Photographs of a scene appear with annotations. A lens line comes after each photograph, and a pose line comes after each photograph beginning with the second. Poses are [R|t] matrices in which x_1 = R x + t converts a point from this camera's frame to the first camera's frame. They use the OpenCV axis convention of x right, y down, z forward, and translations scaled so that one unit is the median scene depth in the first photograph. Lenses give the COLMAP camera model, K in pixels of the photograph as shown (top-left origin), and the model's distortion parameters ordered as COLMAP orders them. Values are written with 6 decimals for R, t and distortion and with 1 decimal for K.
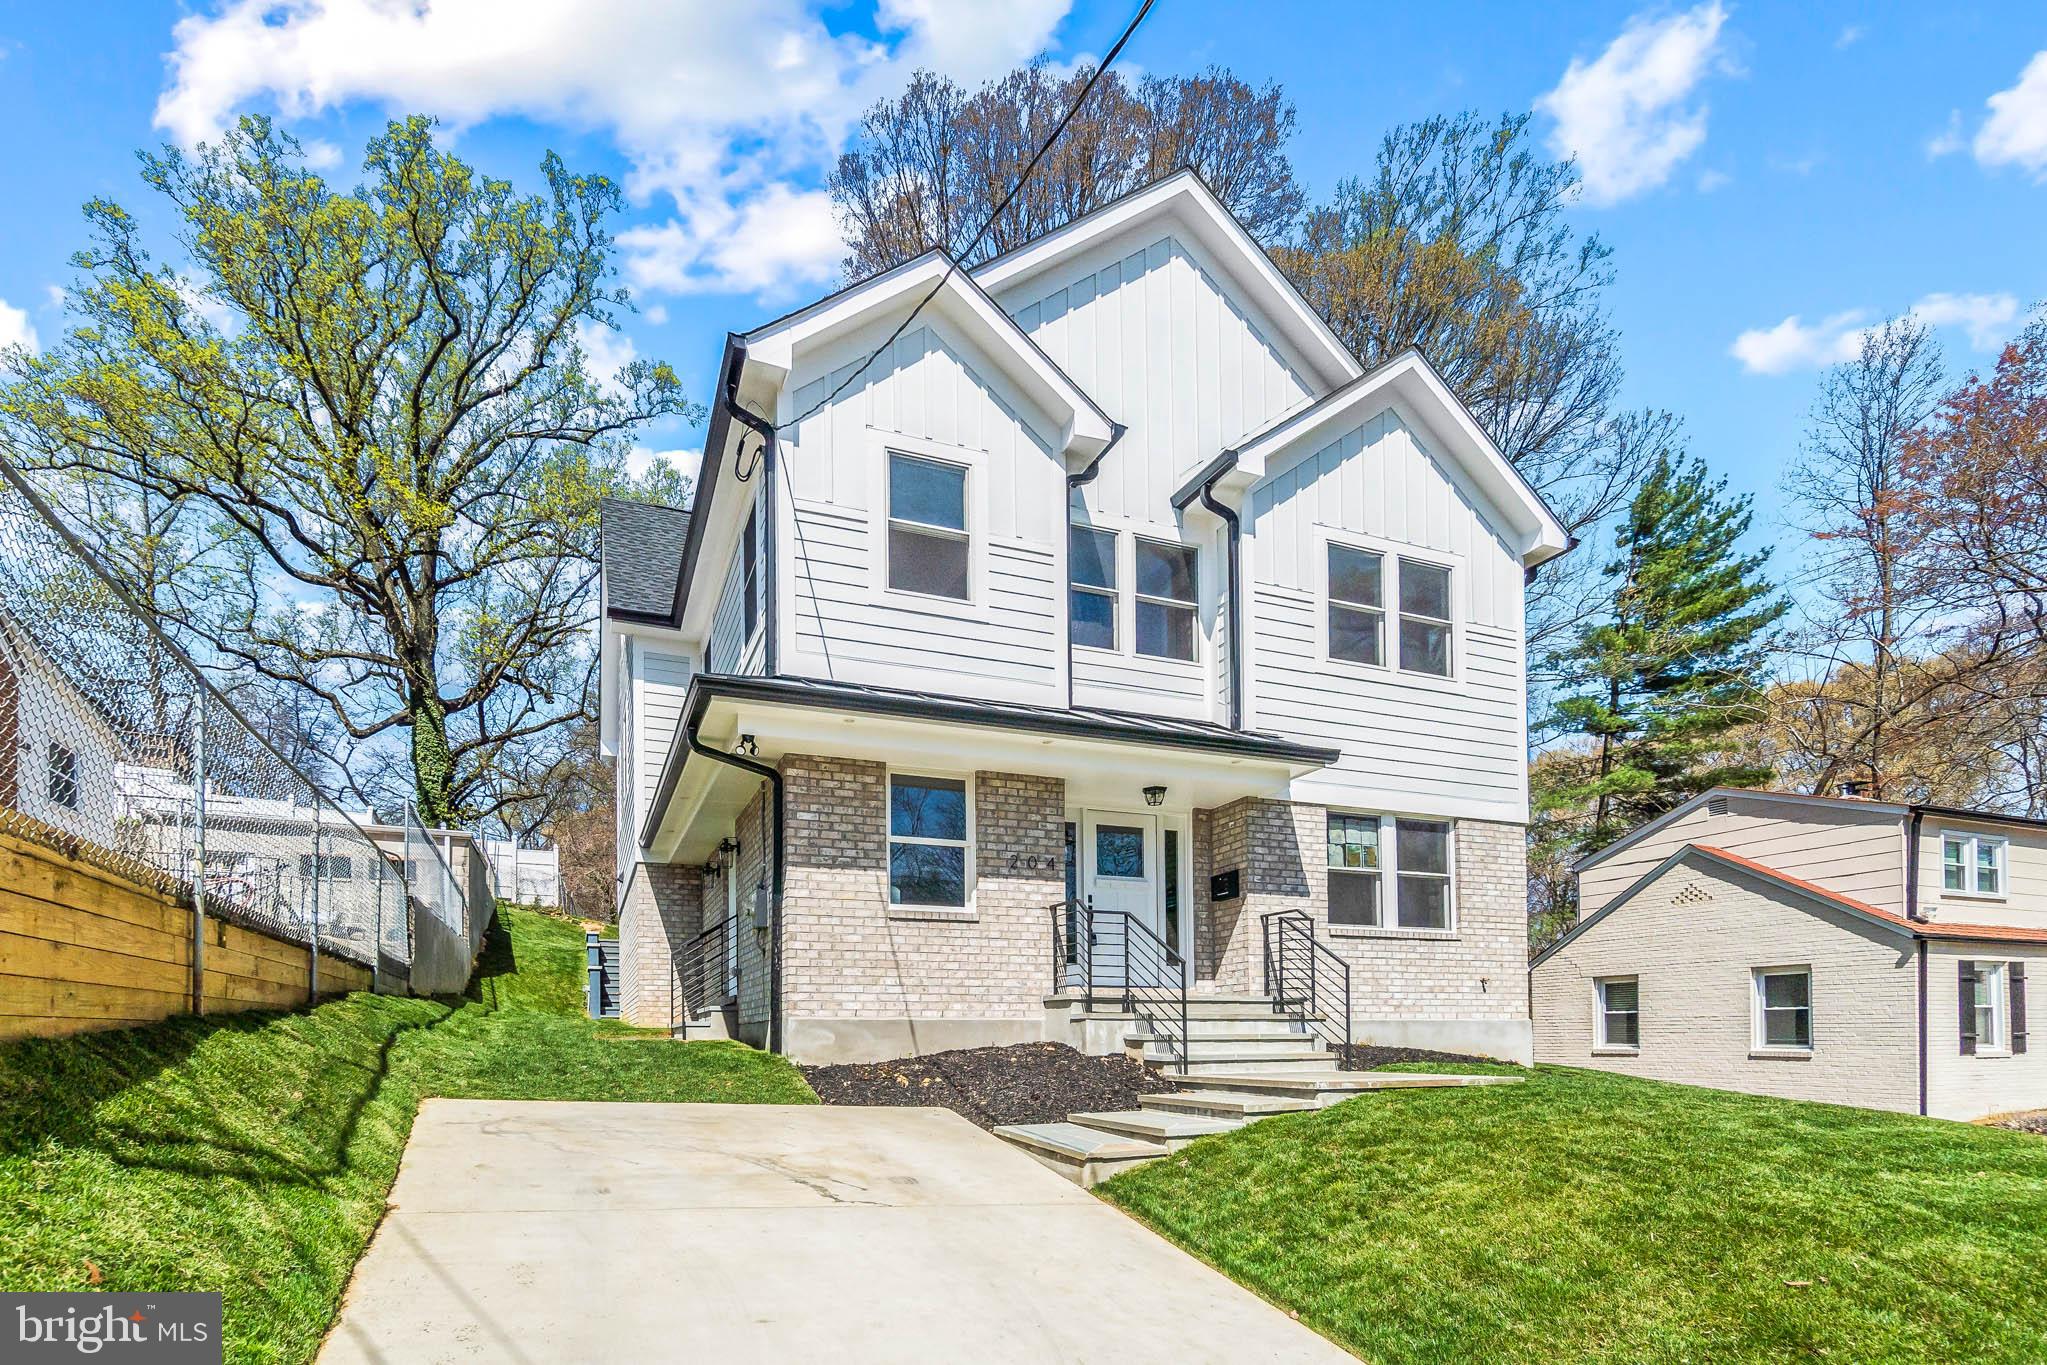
lens RADIAL K [[882.3, 0, 1029.3], [0, 882.3, 680.7], [0, 0, 1]] dist [-0.004596, 0.001651]
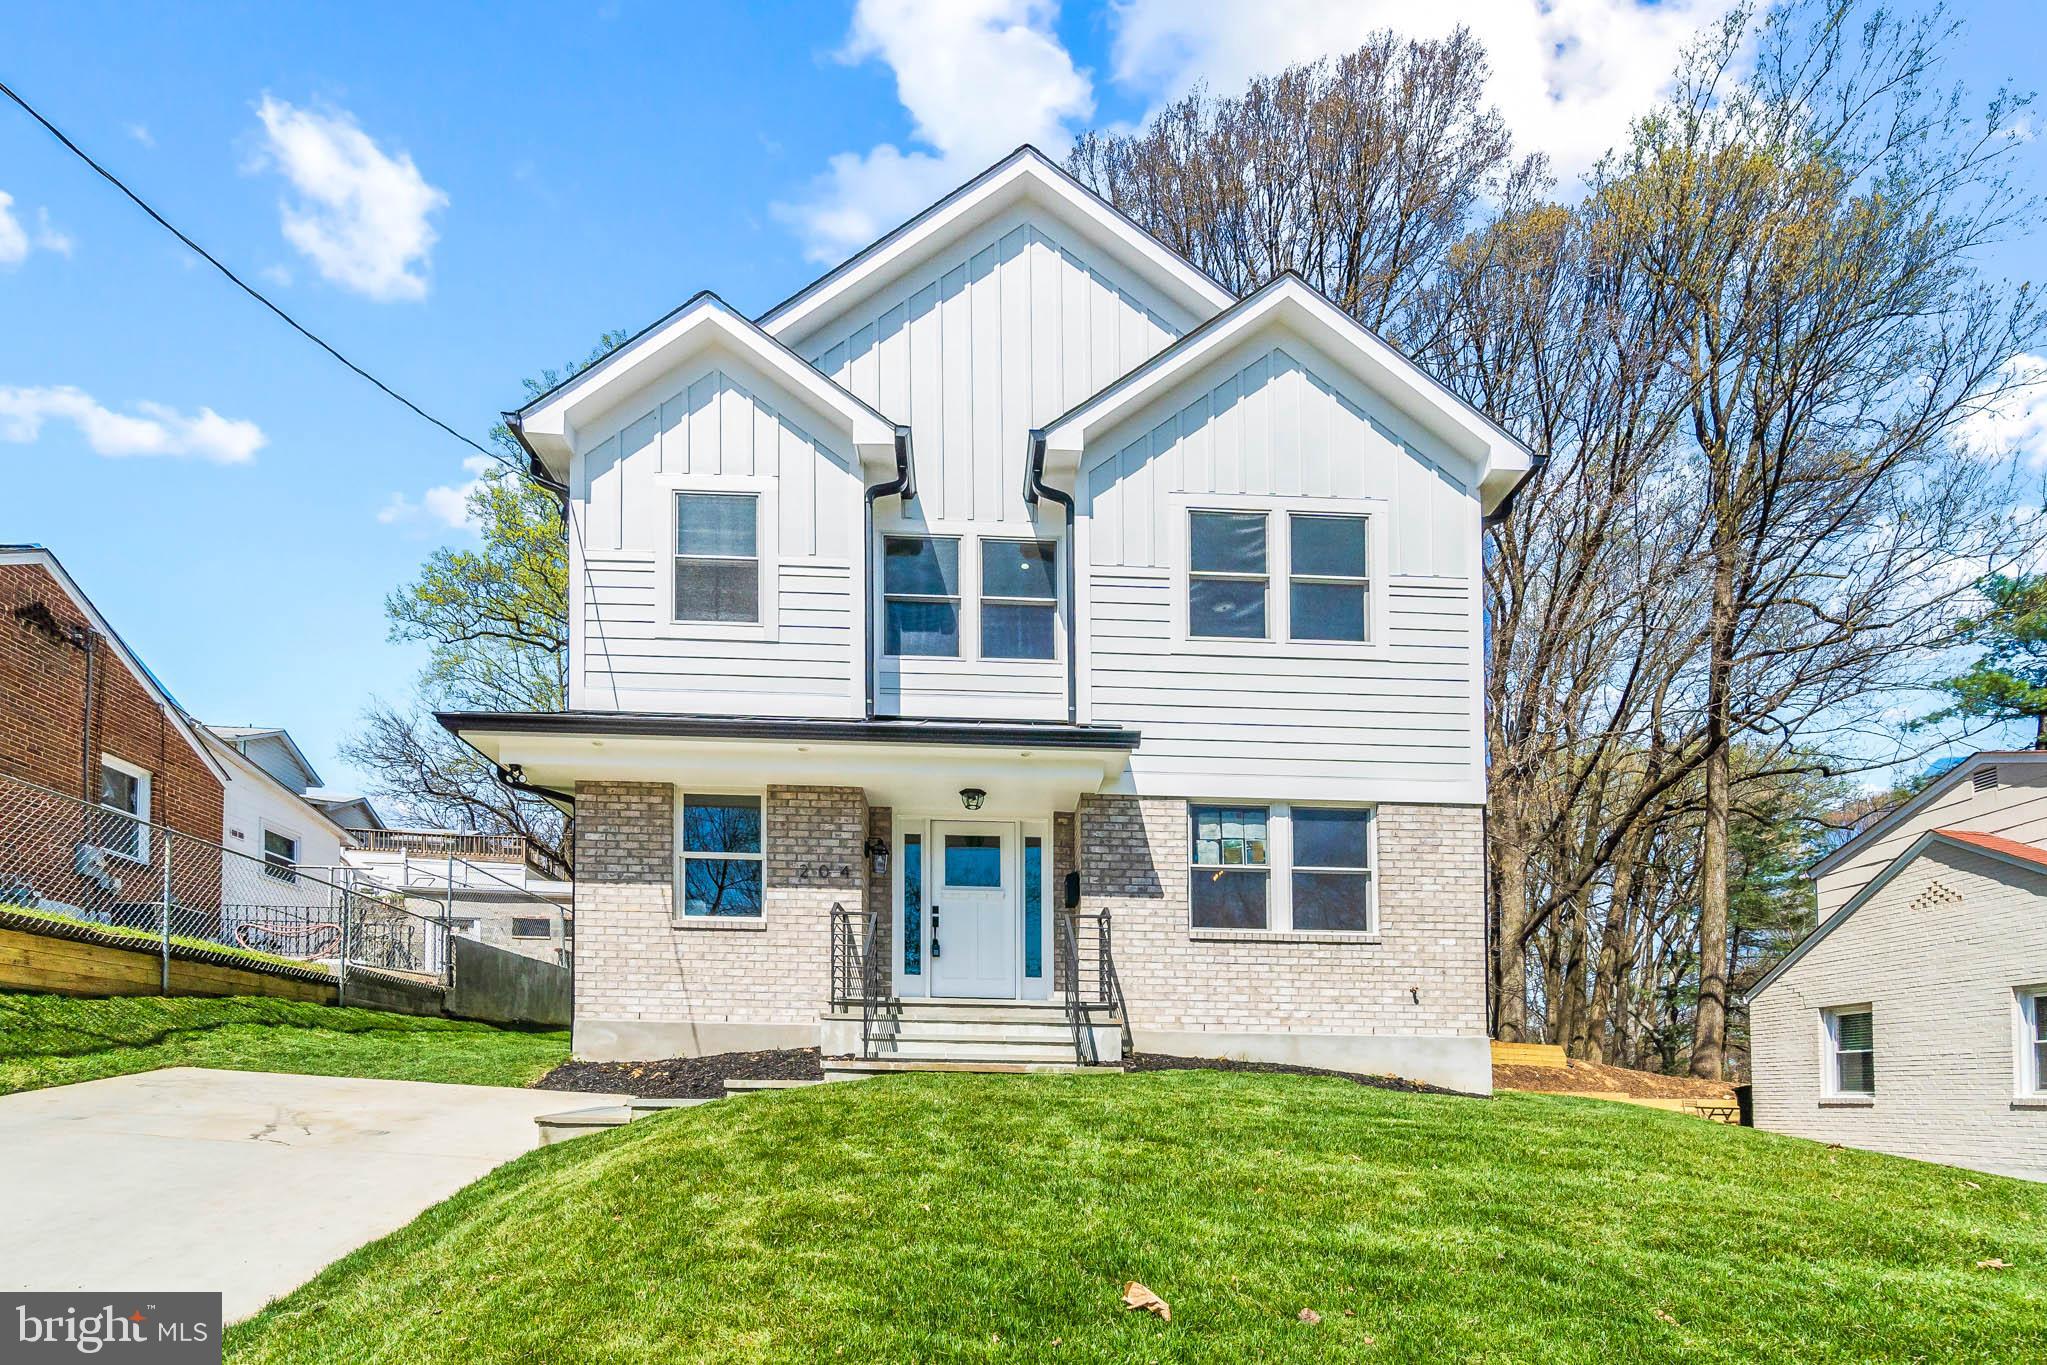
lens RADIAL K [[882.3, 0, 1055.3], [0, 882.3, 745.8], [0, 0, 1]] dist [-0.004596, 0.001651]
pose [[0.951575, -0.097864, -0.291423, 0.487212], [0.099151, 0.995018, -0.010388, 0.086576], [0.290988, -0.019010, 0.956538, 0.099617]]
